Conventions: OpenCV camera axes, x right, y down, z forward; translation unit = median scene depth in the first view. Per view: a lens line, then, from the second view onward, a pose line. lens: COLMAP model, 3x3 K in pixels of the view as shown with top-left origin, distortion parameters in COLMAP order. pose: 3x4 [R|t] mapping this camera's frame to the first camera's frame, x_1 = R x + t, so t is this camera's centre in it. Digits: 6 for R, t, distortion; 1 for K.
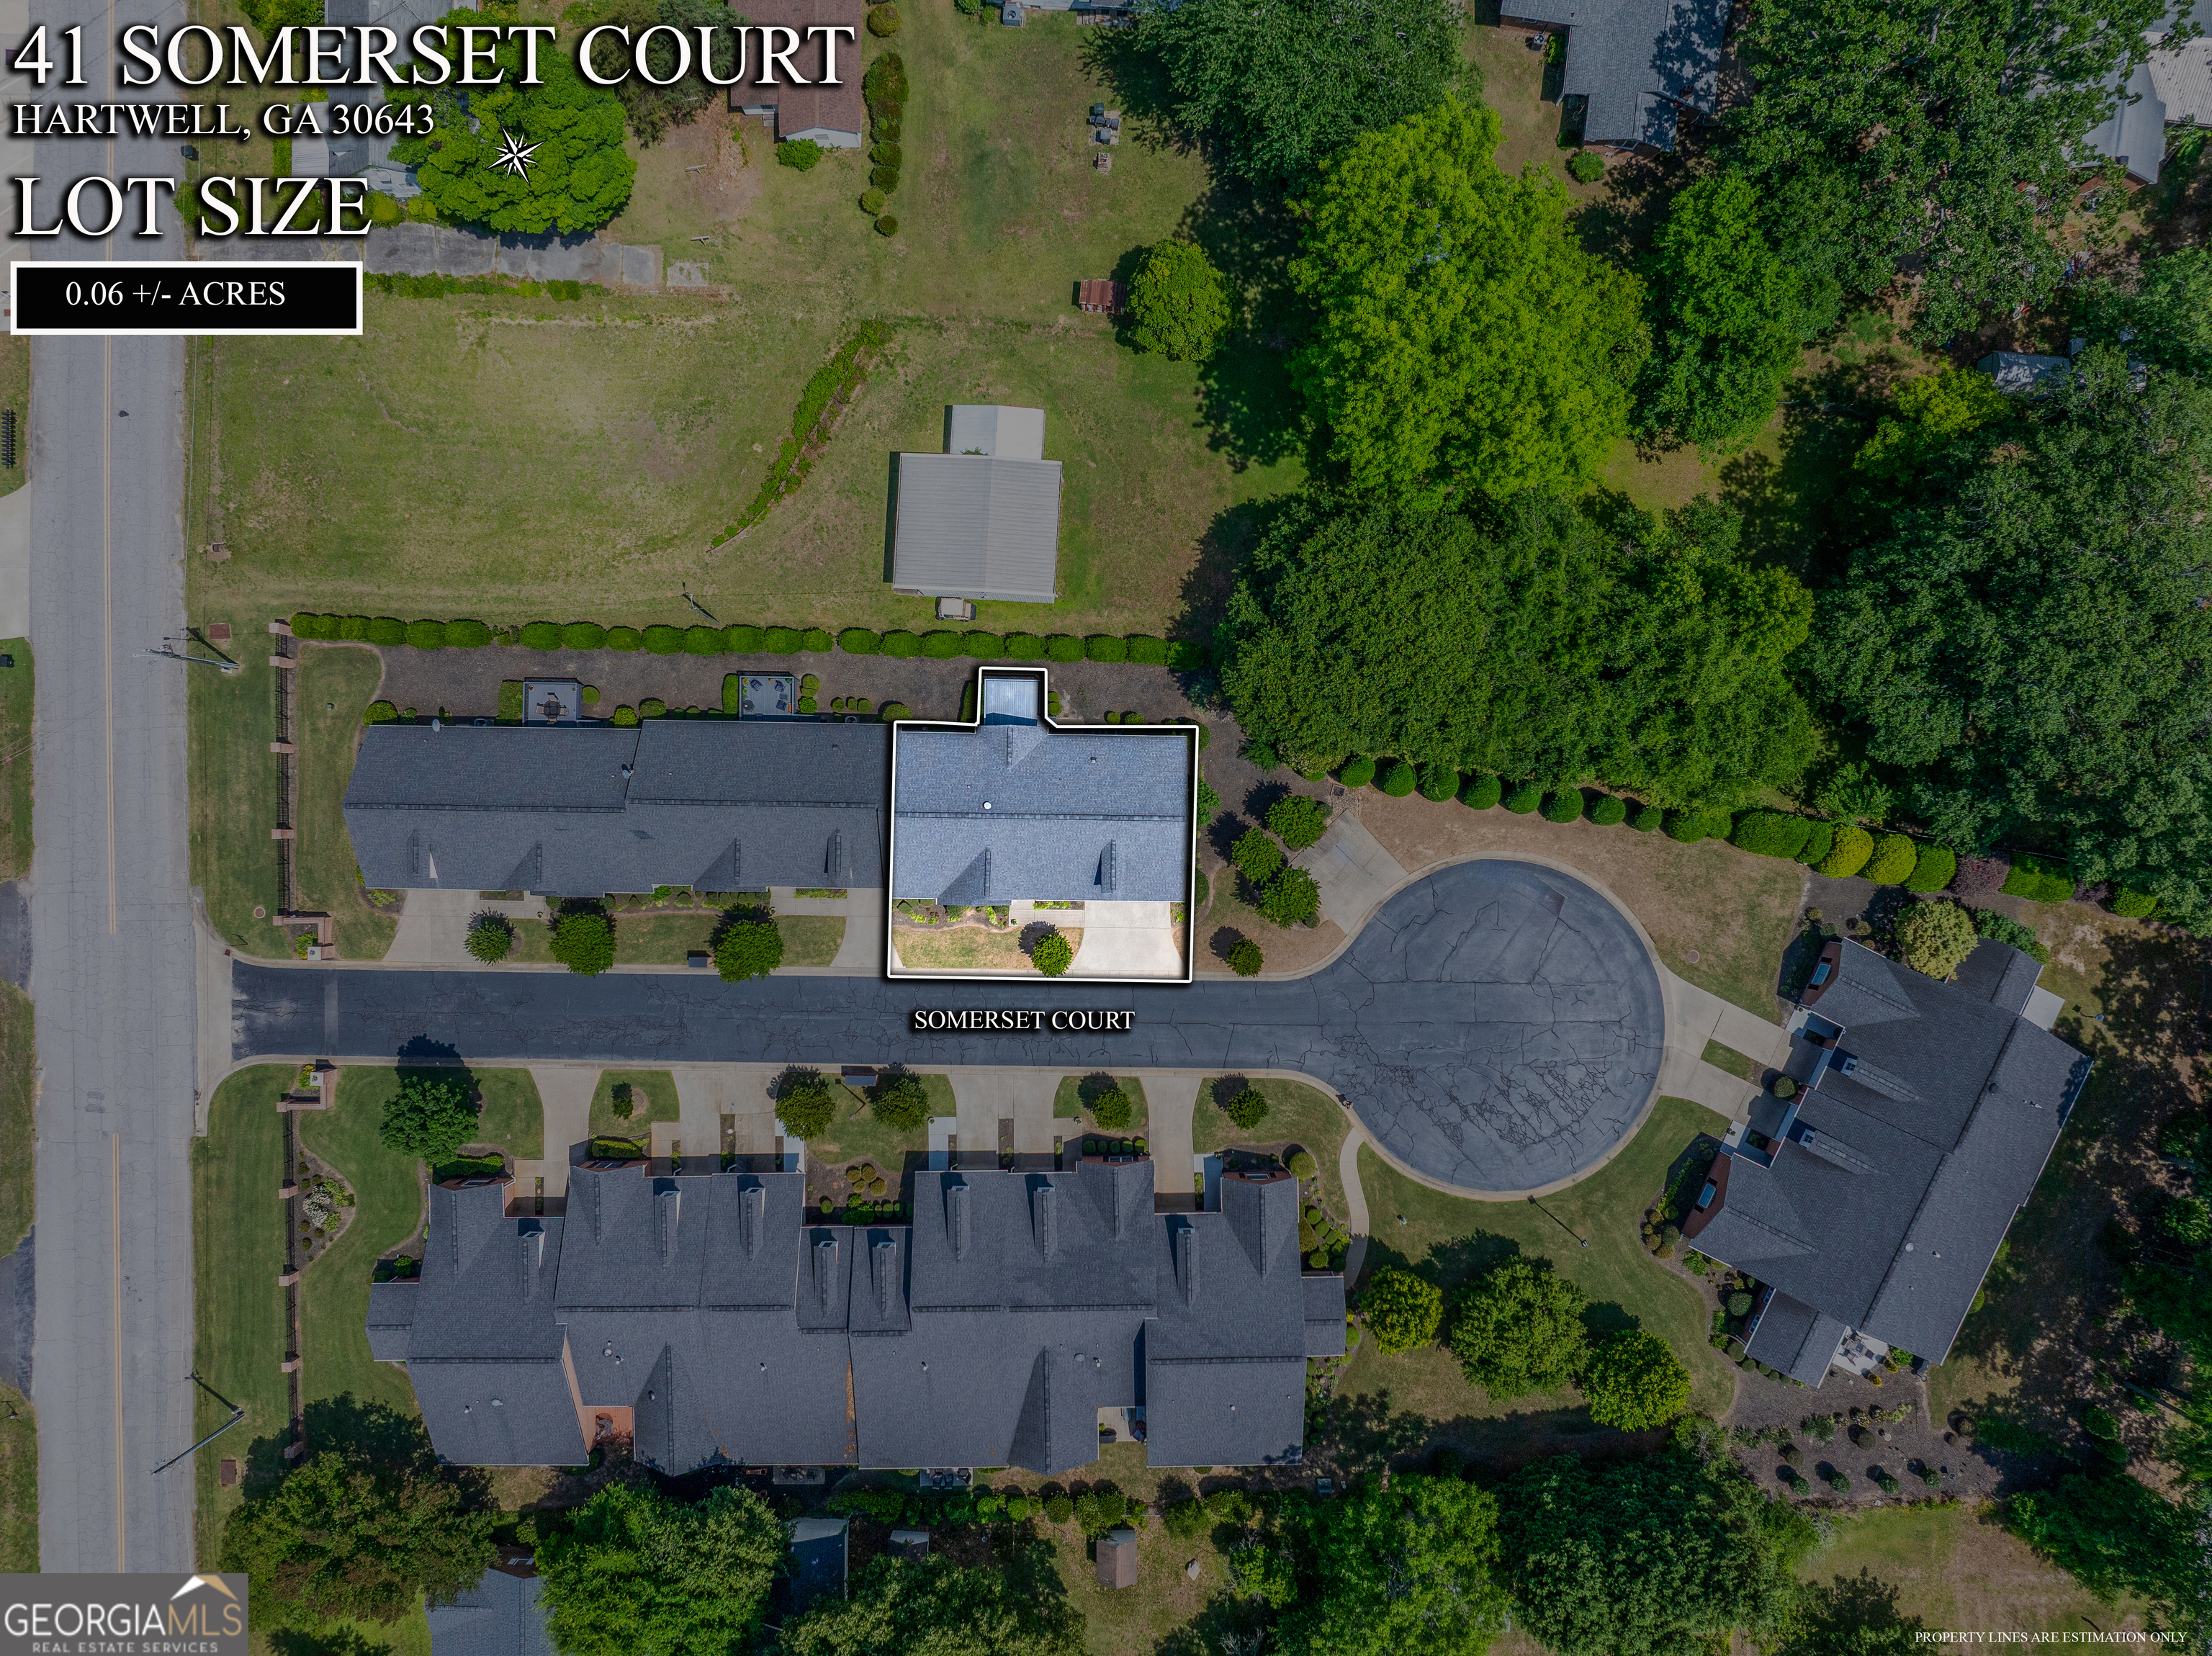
lens RADIAL K [[1571.8, 0, 1130.5], [0, 1571.8, 830.3], [0, 0, 1]] dist [-0.032167, -0.006741]
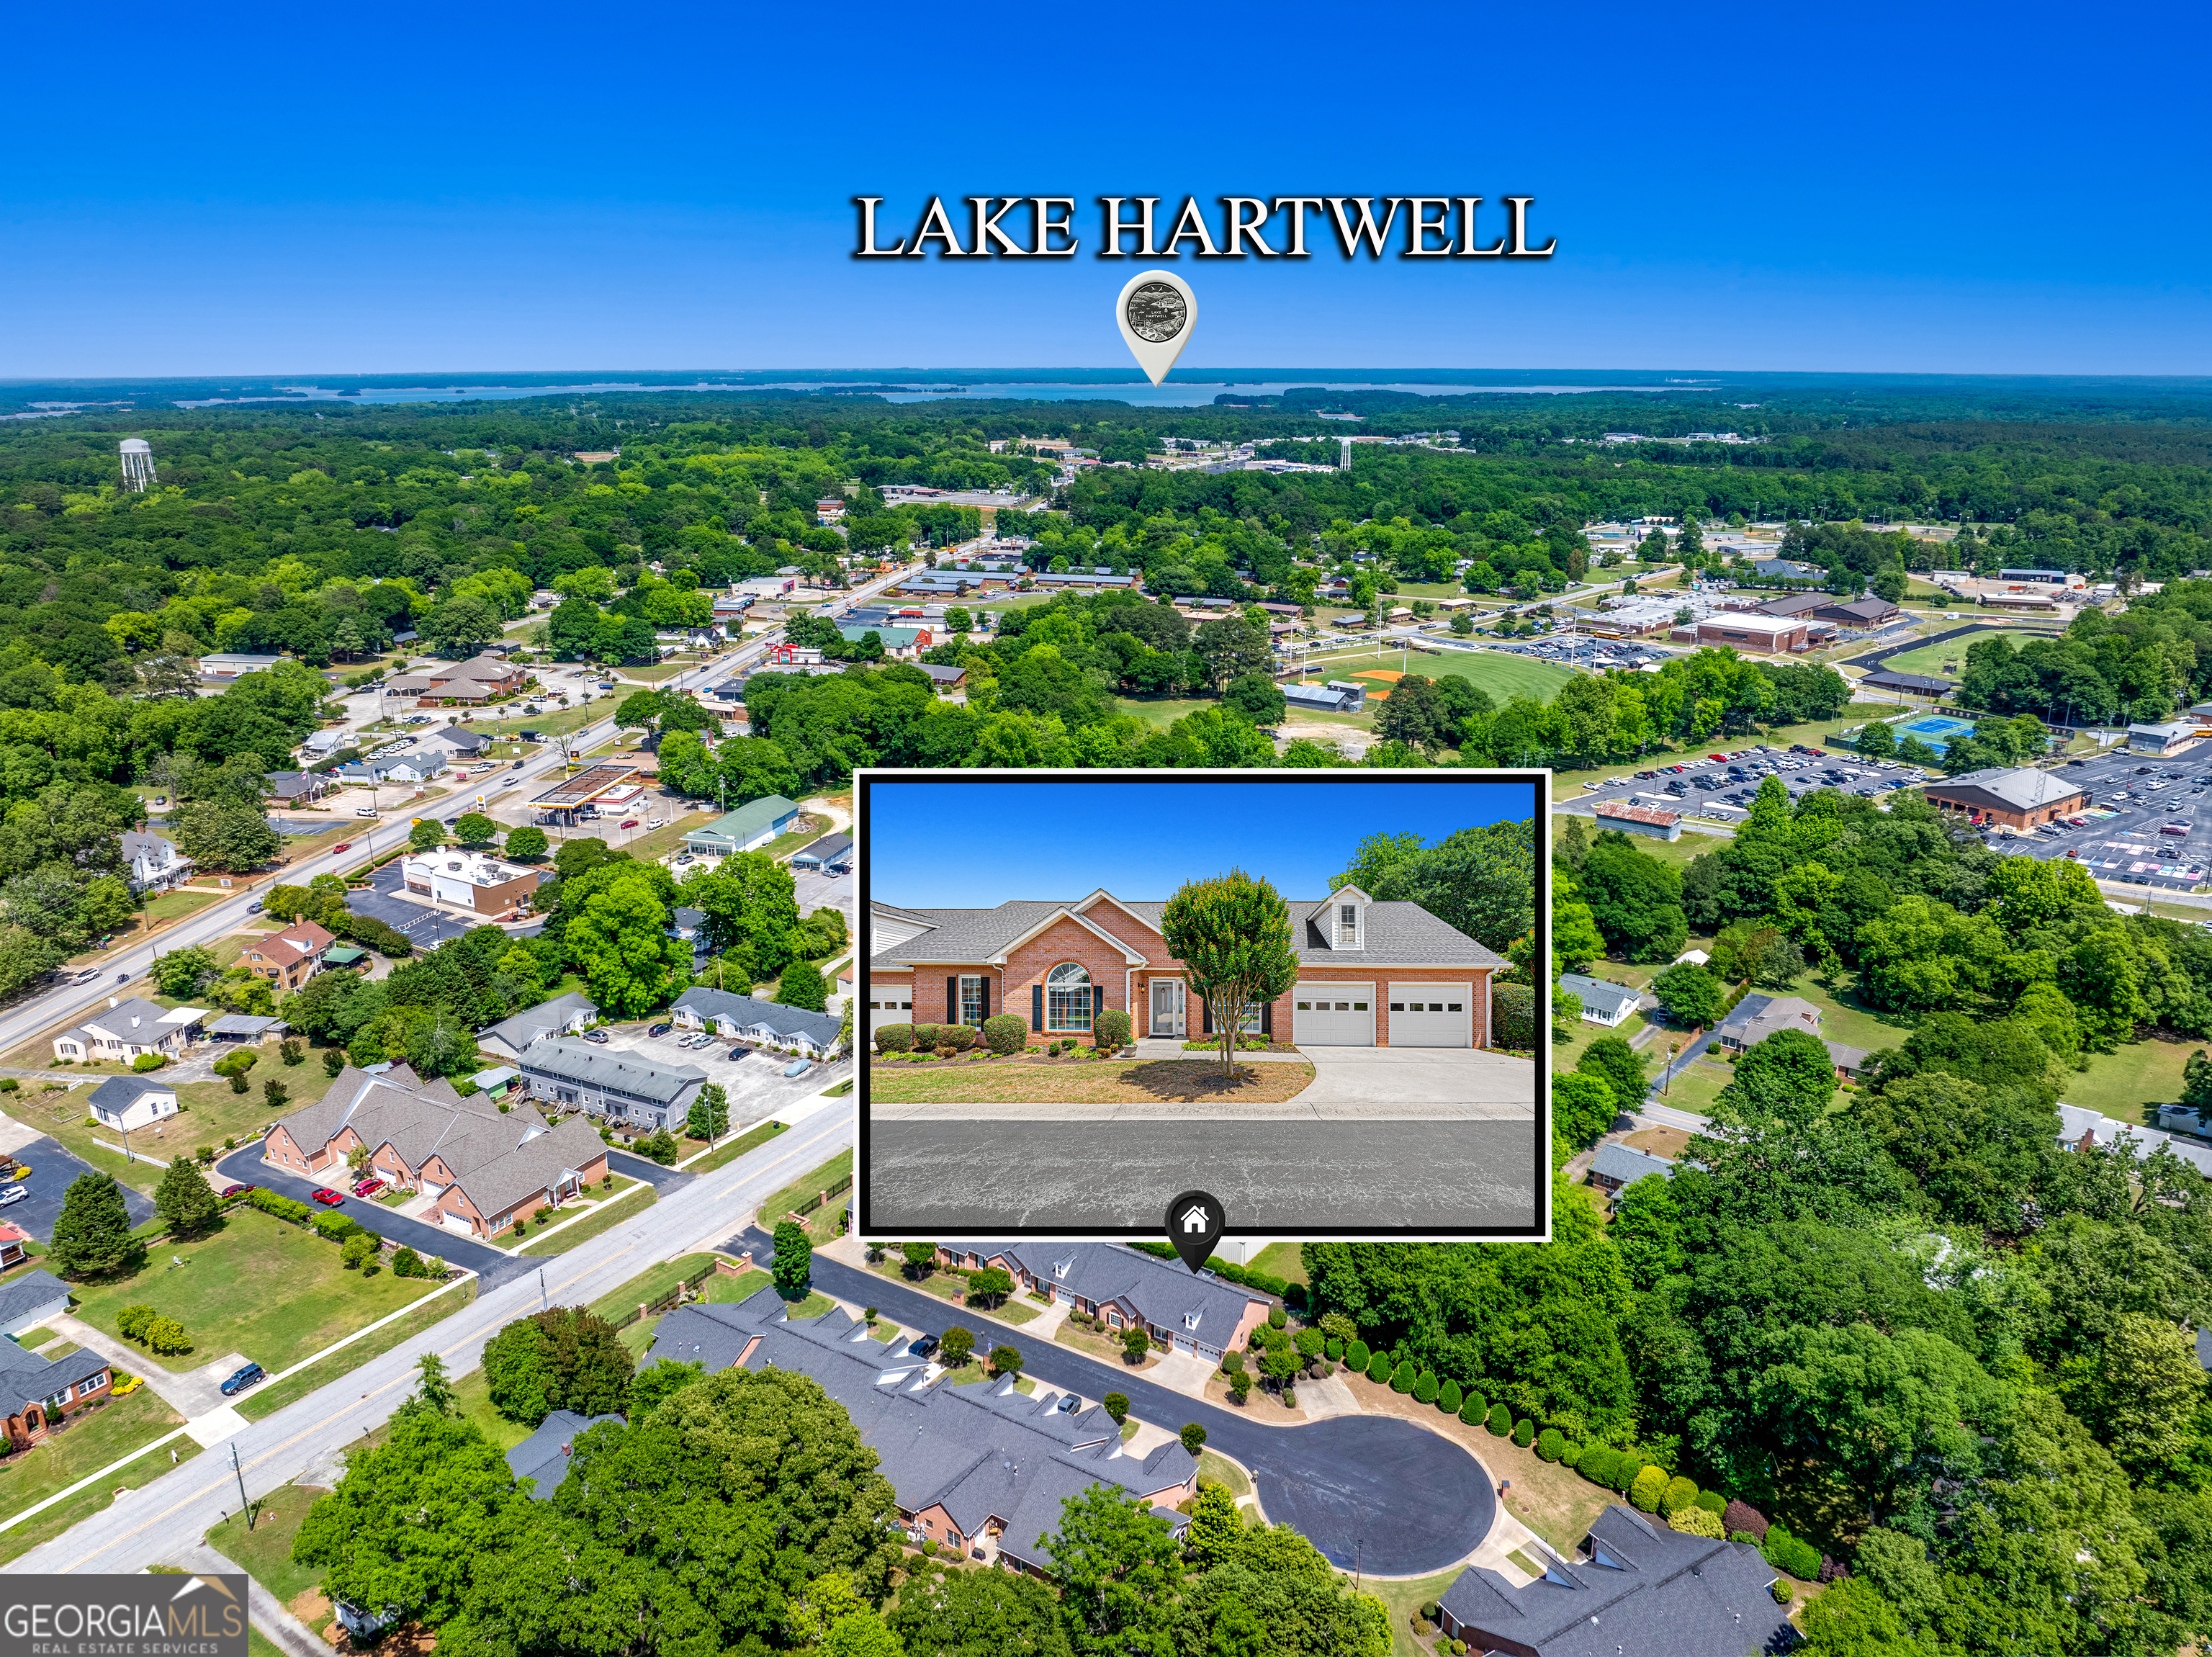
lens RADIAL K [[1571.9, 0, 1130.5], [0, 1571.9, 830.8], [0, 0, 1]] dist [-0.032167, -0.006741]
pose [[0.842259, 0.152499, -0.517053, 0.696793], [-0.538984, 0.255635, -0.802588, 1.213556], [0.009783, 0.954670, 0.297505, 0.013930]]
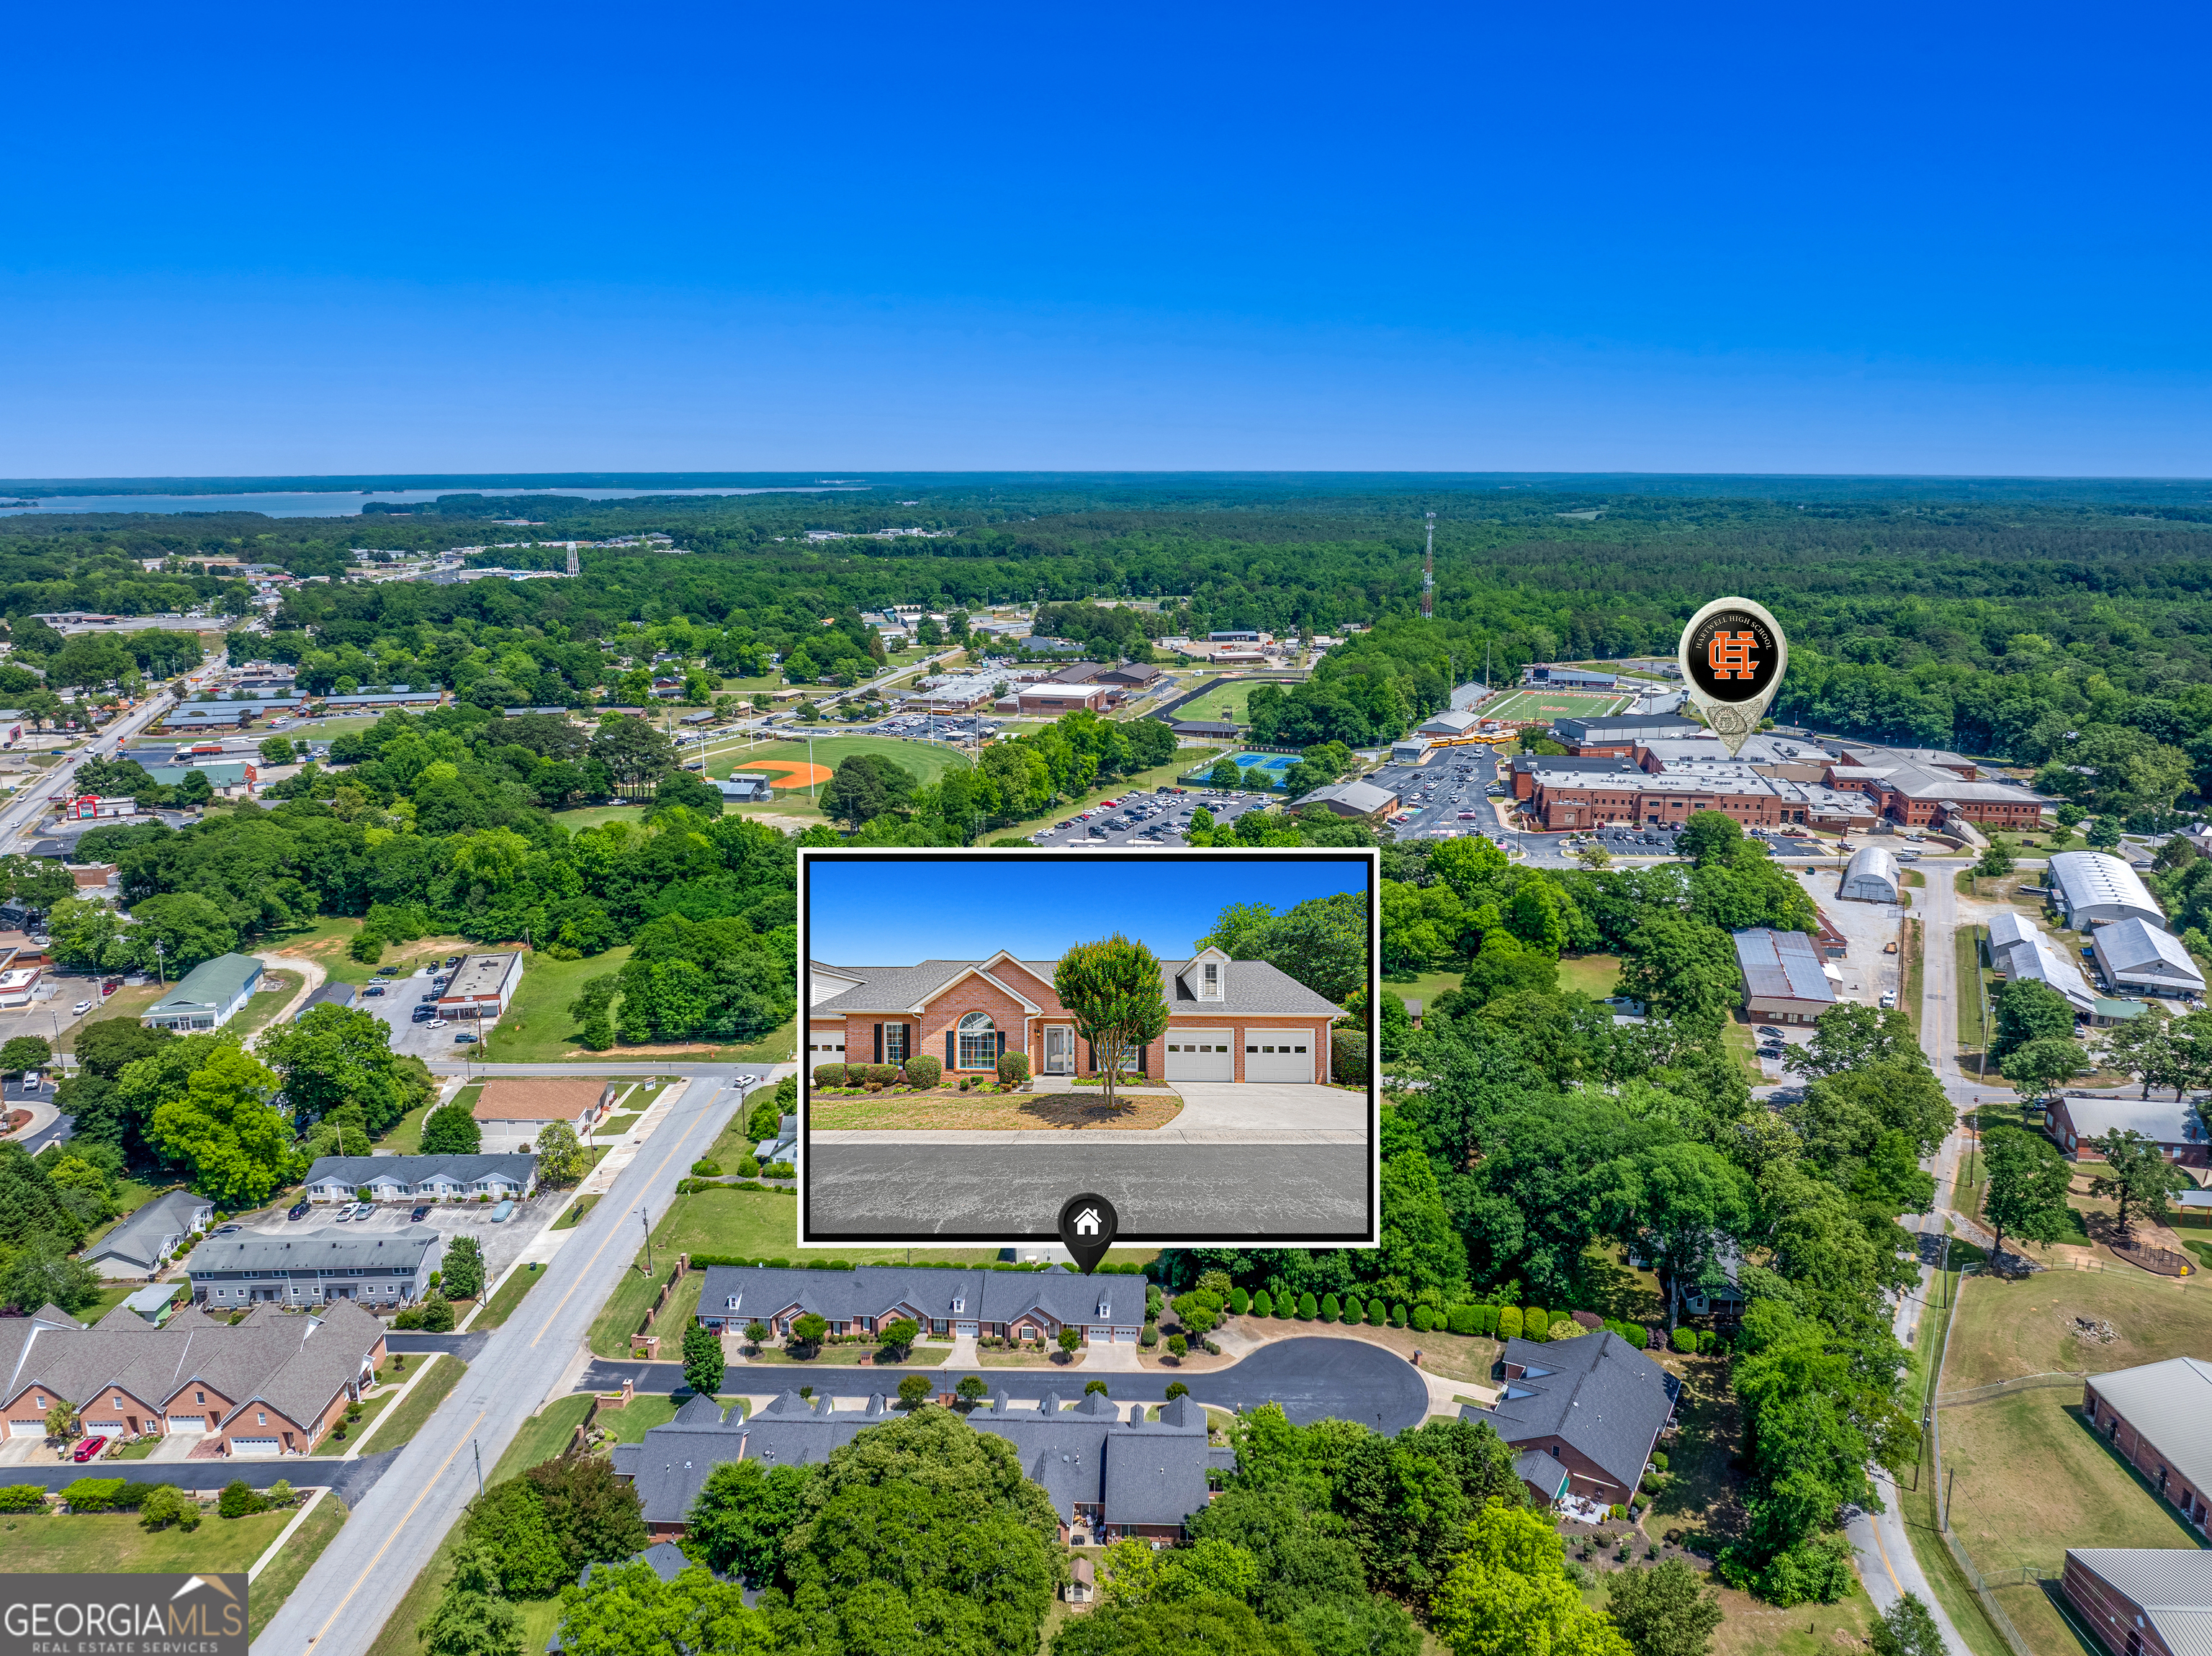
lens RADIAL K [[1571.8, 0, 1130.5], [0, 1571.8, 830.3], [0, 0, 1]] dist [-0.032167, -0.006741]
pose [[0.999135, 0.007529, -0.040907, 0.087118], [-0.041516, 0.240611, -0.969733, 1.620181], [0.002542, 0.970592, 0.240715, 0.012542]]
